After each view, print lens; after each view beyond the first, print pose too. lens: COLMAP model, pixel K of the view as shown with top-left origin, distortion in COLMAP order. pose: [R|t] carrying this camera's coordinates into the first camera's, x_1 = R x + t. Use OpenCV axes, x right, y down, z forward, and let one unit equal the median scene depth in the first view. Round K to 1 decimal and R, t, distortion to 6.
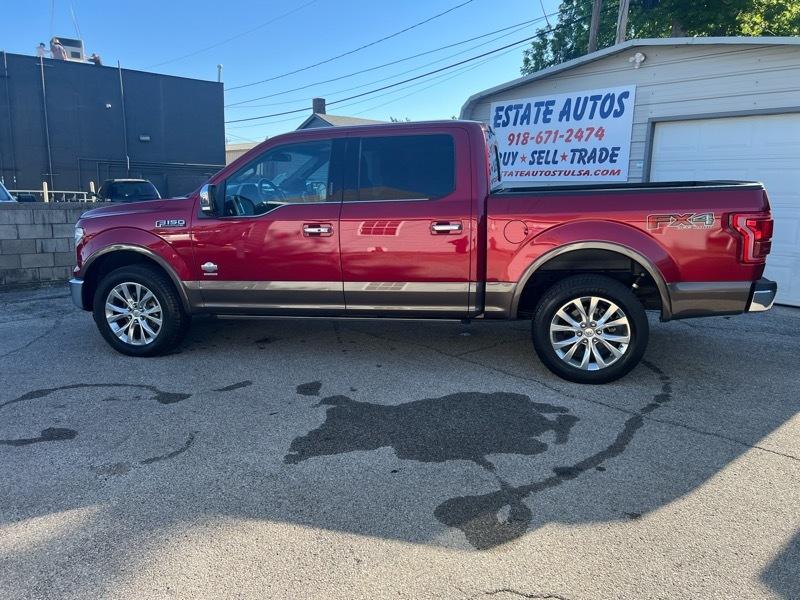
lens RADIAL K [[598.4, 0, 412.3], [0, 598.4, 294.9], [0, 0, 1]] dist [0.054973, -0.060276]
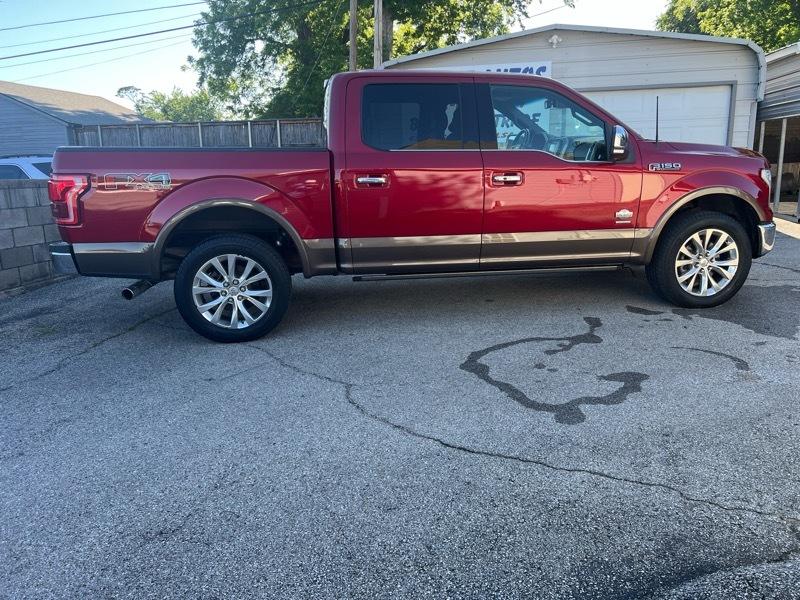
lens RADIAL K [[596.0, 0, 410.1], [0, 596.0, 284.8], [0, 0, 1]] dist [0.057321, -0.060890]
pose [[0.799189, -0.148133, 0.582541, -0.592992], [0.139958, 0.988379, 0.059324, -0.009649], [-0.584559, 0.034120, 0.810634, 0.175466]]
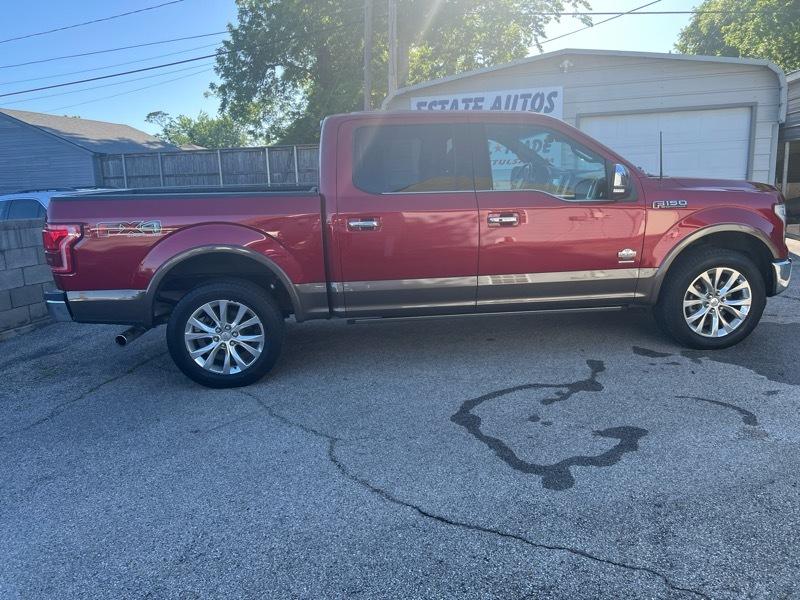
lens RADIAL K [[597.3, 0, 402.7], [0, 597.3, 293.4], [0, 0, 1]] dist [0.048810, -0.047672]
pose [[0.827071, -0.144645, 0.543167, -0.563571], [0.148424, 0.988225, 0.037161, -0.027567], [-0.542147, 0.049884, 0.838802, 0.169123]]
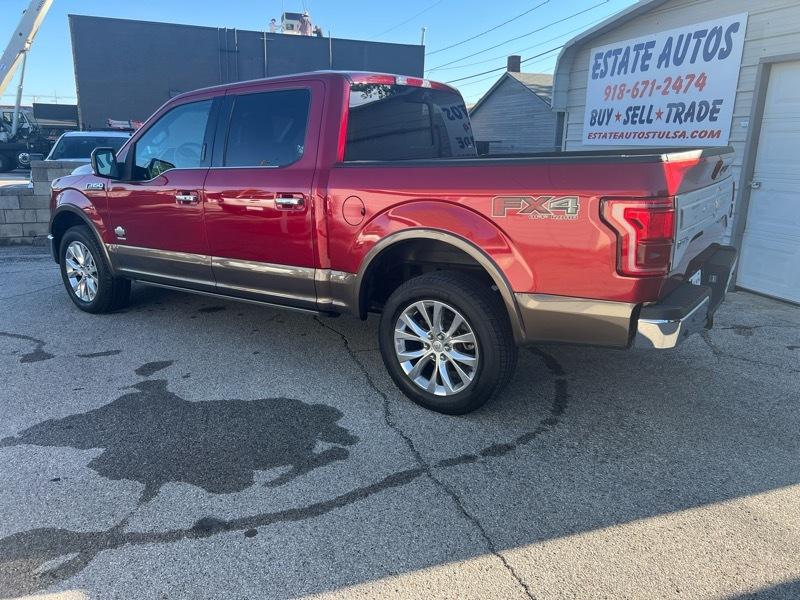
lens RADIAL K [[602.7, 0, 405.0], [0, 602.7, 287.1], [0, 0, 1]] dist [0.056788, -0.056720]
pose [[0.919749, 0.093048, -0.381318, 0.277744], [-0.075820, 0.995315, 0.059995, -0.028785], [0.385114, -0.026269, 0.922495, 0.140737]]
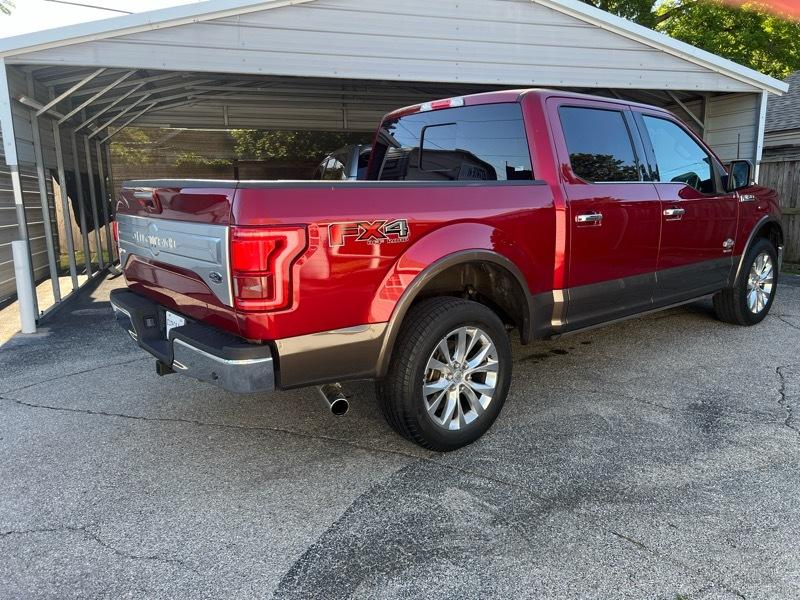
lens RADIAL K [[602.7, 0, 405.0], [0, 602.7, 287.1], [0, 0, 1]] dist [0.056788, -0.056720]
pose [[0.380023, -0.175413, 0.908192, -0.757199], [0.198792, 0.974399, 0.105019, -0.093471], [-0.903363, 0.140632, 0.405165, 0.542527]]
